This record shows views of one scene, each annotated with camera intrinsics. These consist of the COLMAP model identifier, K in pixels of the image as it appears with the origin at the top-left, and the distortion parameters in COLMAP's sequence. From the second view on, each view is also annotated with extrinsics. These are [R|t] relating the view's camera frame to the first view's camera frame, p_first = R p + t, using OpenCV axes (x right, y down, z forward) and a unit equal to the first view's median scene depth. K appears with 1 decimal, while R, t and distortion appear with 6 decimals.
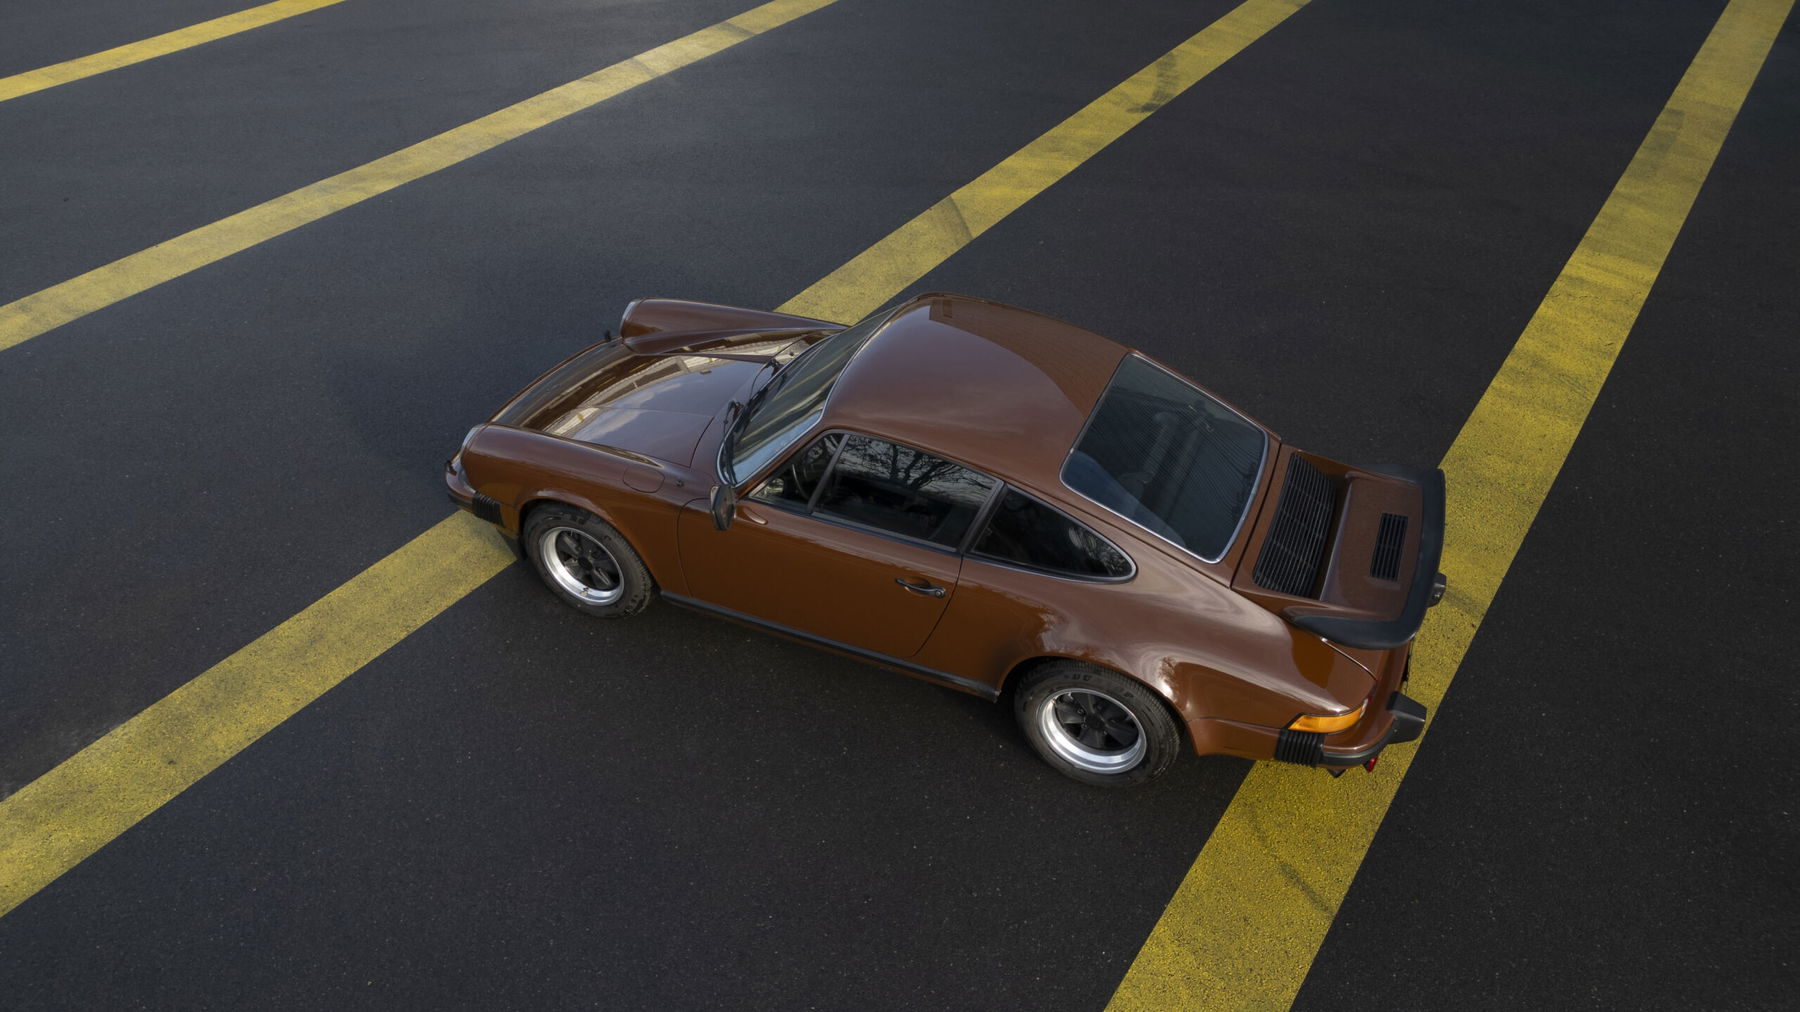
lens RADIAL K [[1354.9, 0, 882.3], [0, 1354.9, 435.6], [0, 0, 1]] dist [0.021230, -0.004771]
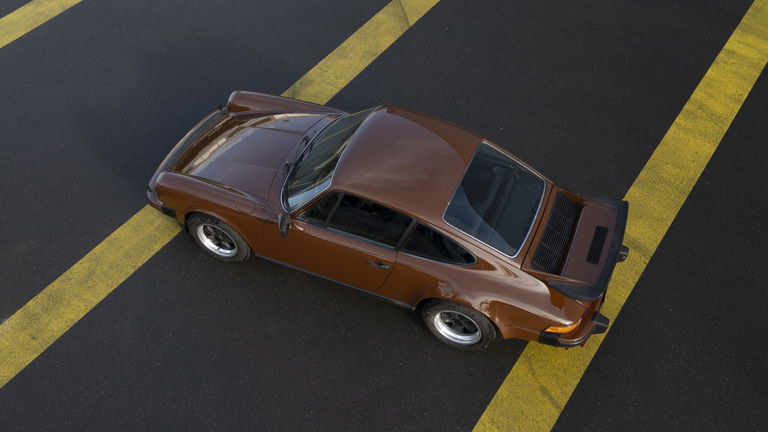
lens RADIAL K [[804.6, 0, 361.3], [0, 804.6, 192.0], [0, 0, 1]] dist [0.025486, 0.000000]
pose [[0.999936, -0.007849, -0.008132, 0.012025], [0.009323, 0.979564, 0.200917, -0.232009], [0.006389, -0.200980, 0.979575, -0.202660]]
